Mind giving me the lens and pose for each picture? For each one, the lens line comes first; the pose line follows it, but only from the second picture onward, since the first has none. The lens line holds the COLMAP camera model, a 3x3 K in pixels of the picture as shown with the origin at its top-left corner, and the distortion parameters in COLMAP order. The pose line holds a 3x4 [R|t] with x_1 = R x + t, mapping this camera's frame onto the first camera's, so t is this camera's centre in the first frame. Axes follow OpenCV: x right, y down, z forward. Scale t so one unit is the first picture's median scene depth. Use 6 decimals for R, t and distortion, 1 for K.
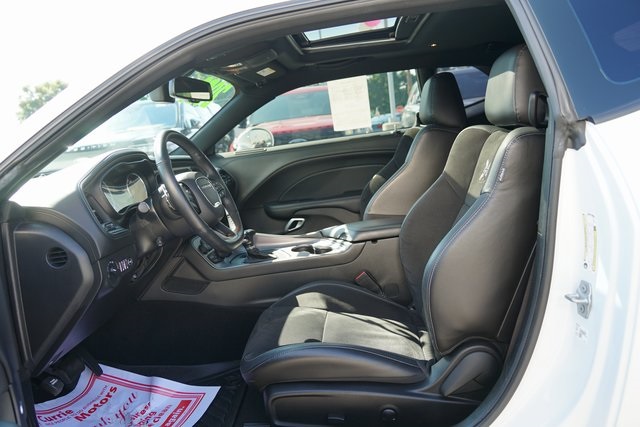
lens RADIAL K [[528.0, 0, 320.0], [0, 528.0, 213.5], [0, 0, 1]] dist [-0.044686, -0.002360]
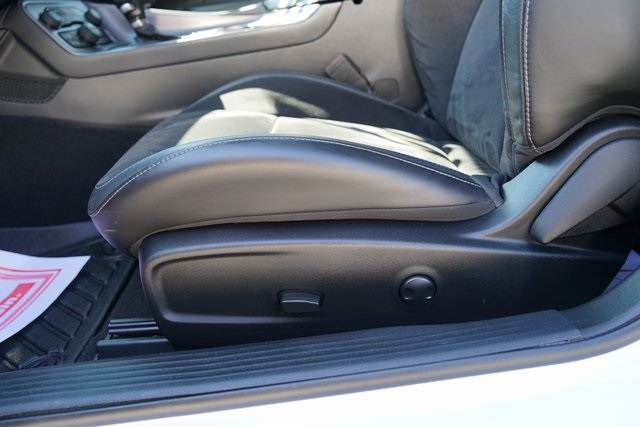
lens RADIAL K [[520.8, 0, 320.0], [0, 520.8, 213.5], [0, 0, 1]] dist [-0.001694, 0.000486]
pose [[0.995983, -0.029487, 0.084544, 0.009669], [0.011691, 0.978961, 0.203711, 0.174651], [-0.088773, -0.201904, 0.975374, 0.446046]]
